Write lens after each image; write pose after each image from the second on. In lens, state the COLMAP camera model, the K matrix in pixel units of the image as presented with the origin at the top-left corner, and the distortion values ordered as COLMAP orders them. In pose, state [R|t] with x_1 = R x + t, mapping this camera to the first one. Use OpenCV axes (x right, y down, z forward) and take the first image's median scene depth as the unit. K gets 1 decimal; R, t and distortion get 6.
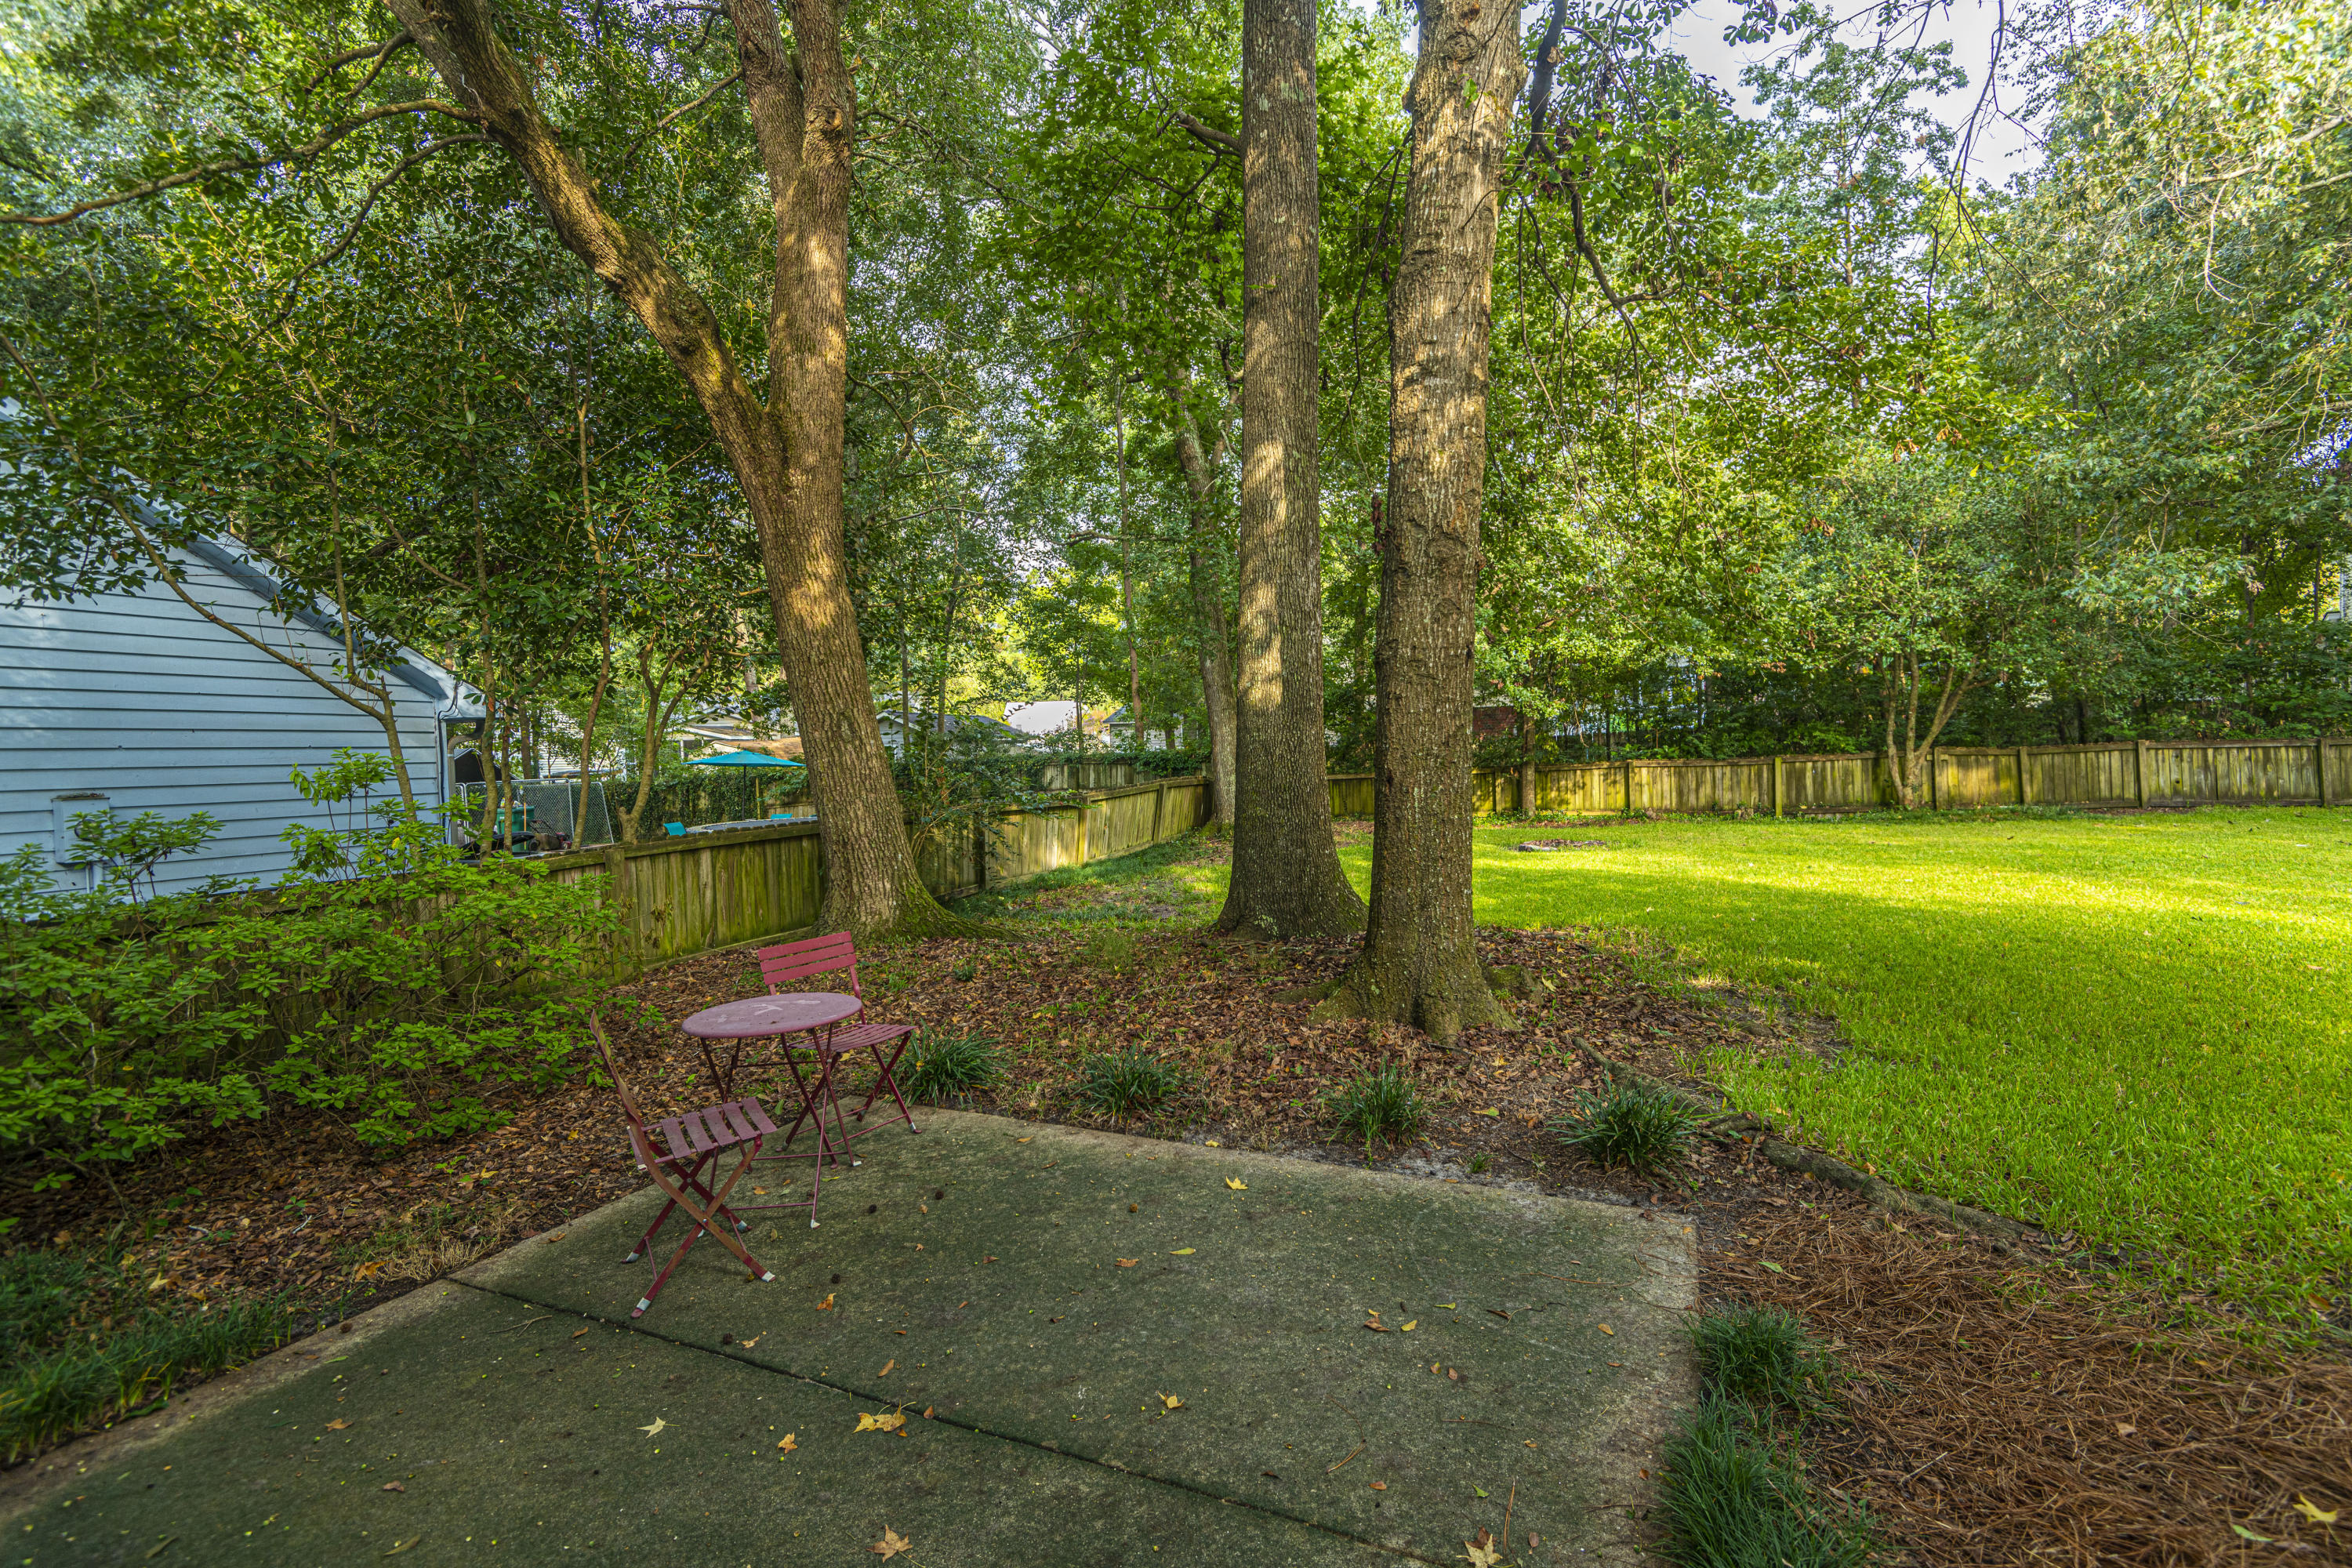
lens RADIAL K [[1071.2, 0, 1166.8], [0, 1071.2, 772.0], [0, 0, 1]] dist [0.042138, -0.022285]
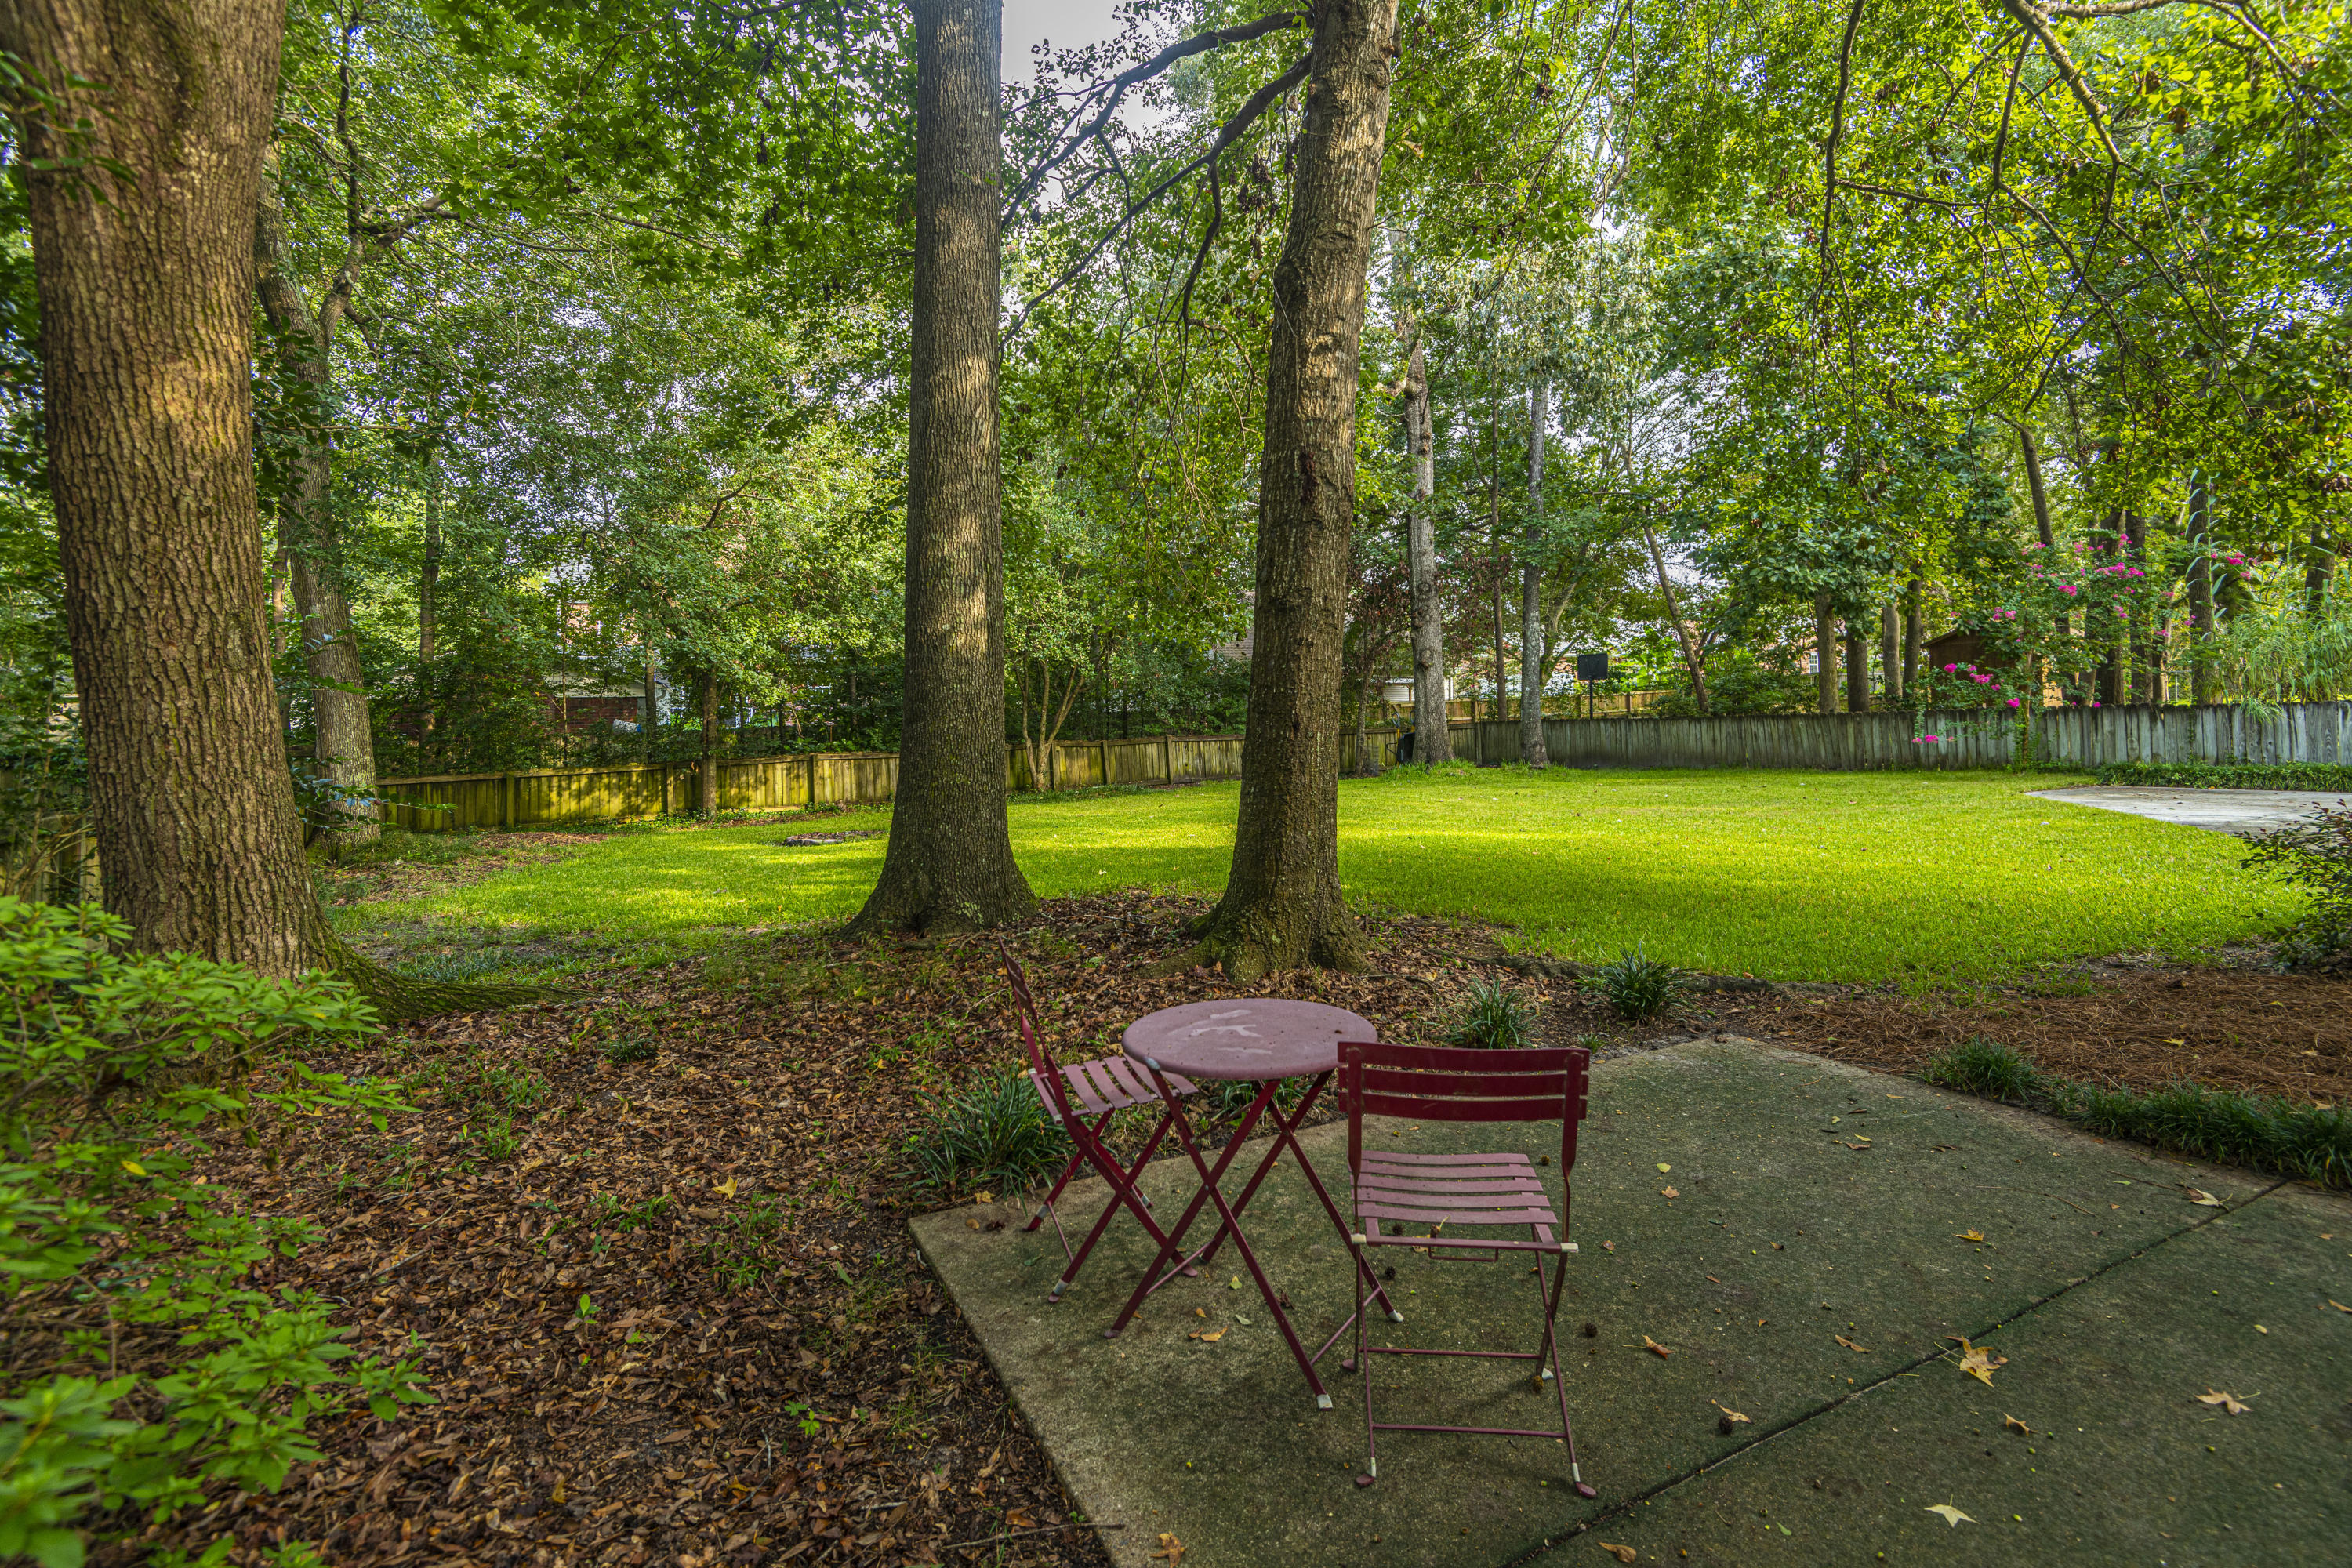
lens RADIAL K [[1115.8, 0, 1179.1], [0, 1115.8, 709.8], [0, 0, 1]] dist [0.044920, 0.000032]
pose [[0.612218, 0.027337, 0.790217, -0.207476], [0.024071, 0.998295, -0.053184, 0.013792], [-0.790323, 0.051581, 0.610516, 0.130475]]
